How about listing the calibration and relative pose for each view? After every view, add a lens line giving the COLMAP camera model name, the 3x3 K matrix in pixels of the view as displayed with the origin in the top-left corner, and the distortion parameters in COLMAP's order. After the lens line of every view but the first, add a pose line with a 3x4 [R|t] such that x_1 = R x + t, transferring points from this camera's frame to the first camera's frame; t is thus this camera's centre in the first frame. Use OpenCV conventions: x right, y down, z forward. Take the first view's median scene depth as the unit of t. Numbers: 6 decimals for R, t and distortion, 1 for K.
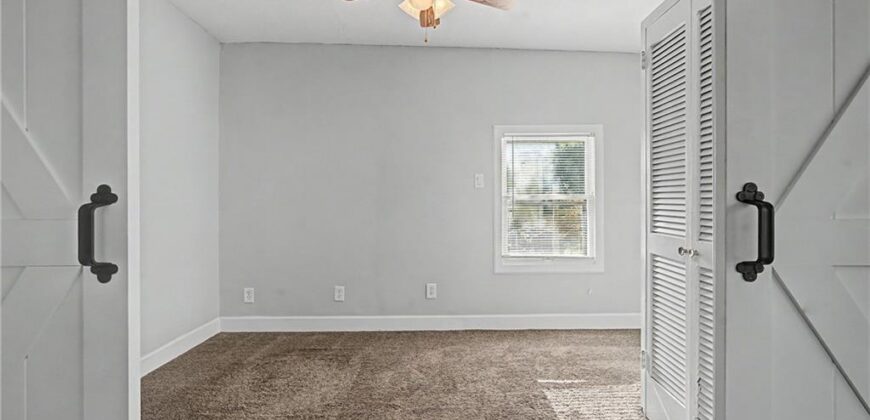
lens RADIAL K [[405.0, 0, 435.0], [0, 405.0, 210.0], [0, 0, 1]] dist [-0.000913, -0.000007]
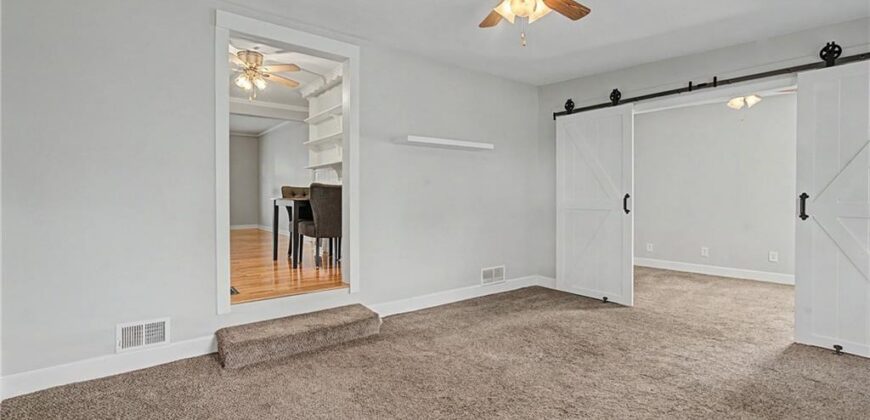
lens RADIAL K [[405.0, 0, 435.0], [0, 405.0, 210.0], [0, 0, 1]] dist [-0.000913, -0.000007]
pose [[0.621561, 0.025251, -0.782958, 1.572948], [-0.021521, 0.999654, 0.015155, 0.110794], [0.783070, 0.007430, 0.621889, -3.871104]]
